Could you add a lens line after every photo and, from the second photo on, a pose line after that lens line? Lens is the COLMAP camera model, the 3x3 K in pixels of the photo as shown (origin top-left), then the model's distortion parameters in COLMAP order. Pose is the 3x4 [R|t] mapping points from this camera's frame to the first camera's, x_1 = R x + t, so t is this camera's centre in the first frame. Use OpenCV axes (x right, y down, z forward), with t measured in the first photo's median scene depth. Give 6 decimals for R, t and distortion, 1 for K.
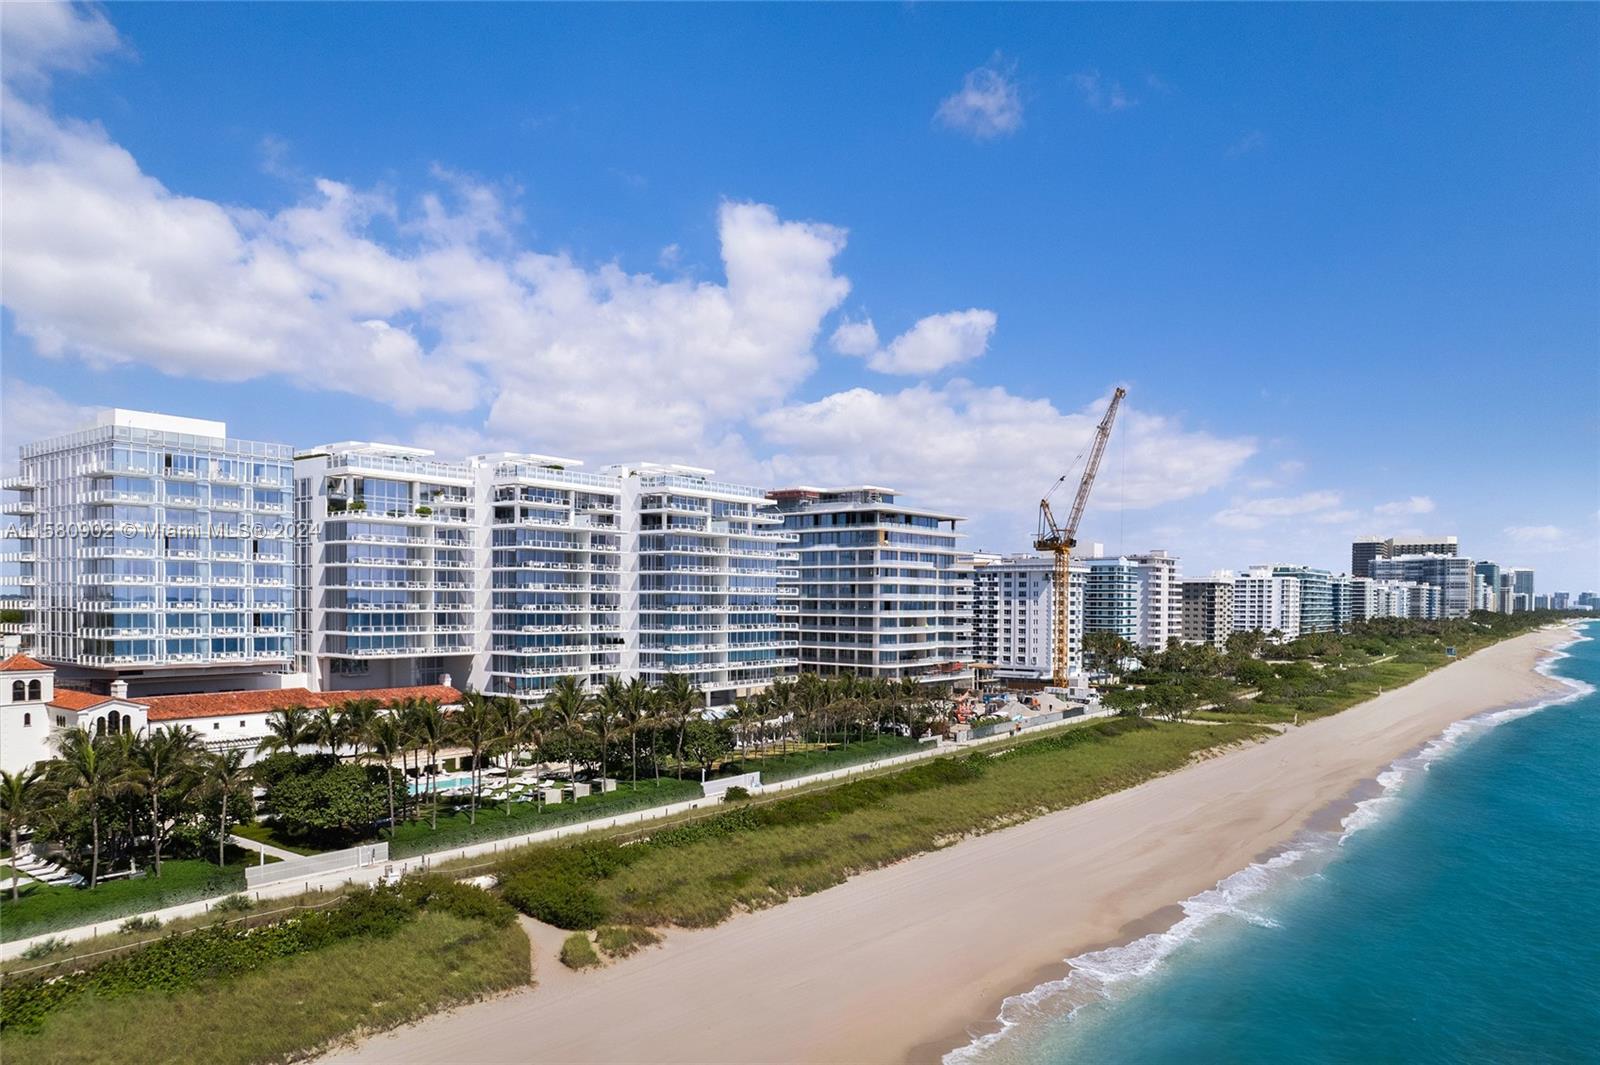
lens RADIAL K [[1053.3, 0, 799.8], [0, 1053.3, 547.7], [0, 0, 1]] dist [-0.054429, 0.076486]
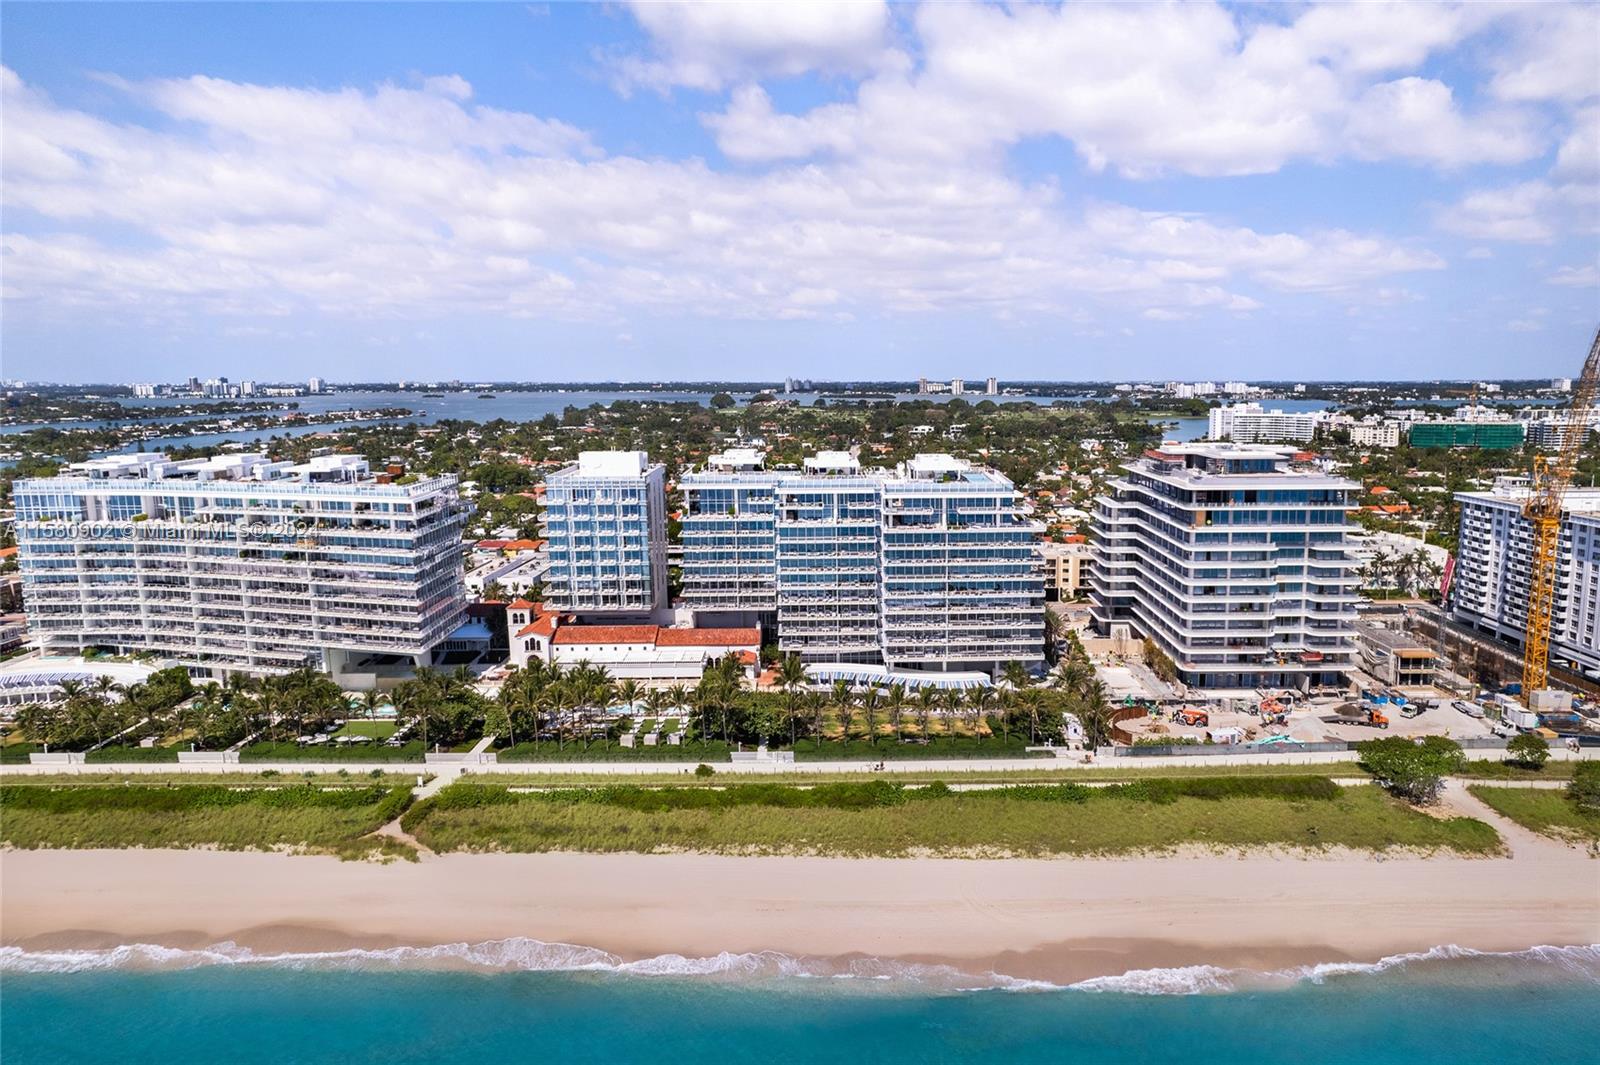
lens RADIAL K [[1041.4, 0, 802.4], [0, 1041.4, 523.8], [0, 0, 1]] dist [-0.045009, 0.001651]
pose [[0.590608, 0.095984, -0.801230, 0.964422], [0.060581, 0.984825, 0.162634, -0.278096], [0.804681, -0.144593, 0.575831, 0.272515]]
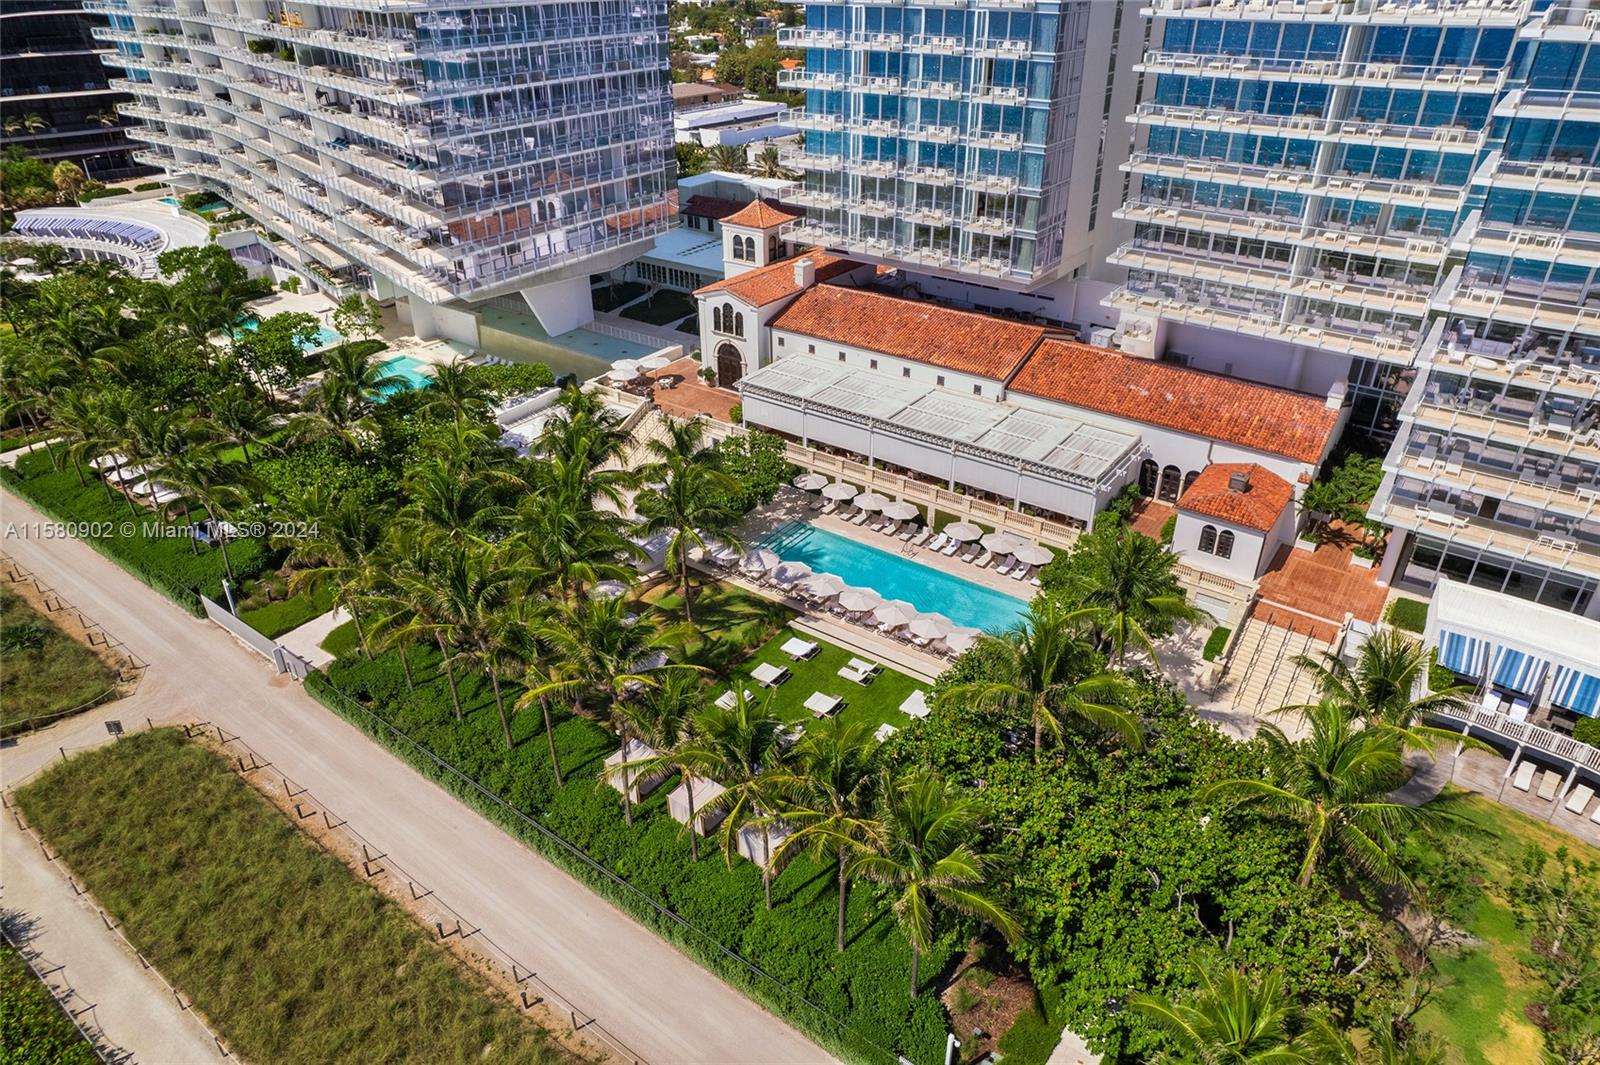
lens RADIAL K [[1033.5, 0, 756.5], [0, 1033.5, 520.1], [0, 0, 1]] dist [-0.069524, 0.070991]
pose [[-0.011537, 0.501033, -0.865351, 0.092324], [0.077707, 0.863241, 0.498775, -0.078708], [0.996909, -0.061489, -0.048893, 0.874662]]
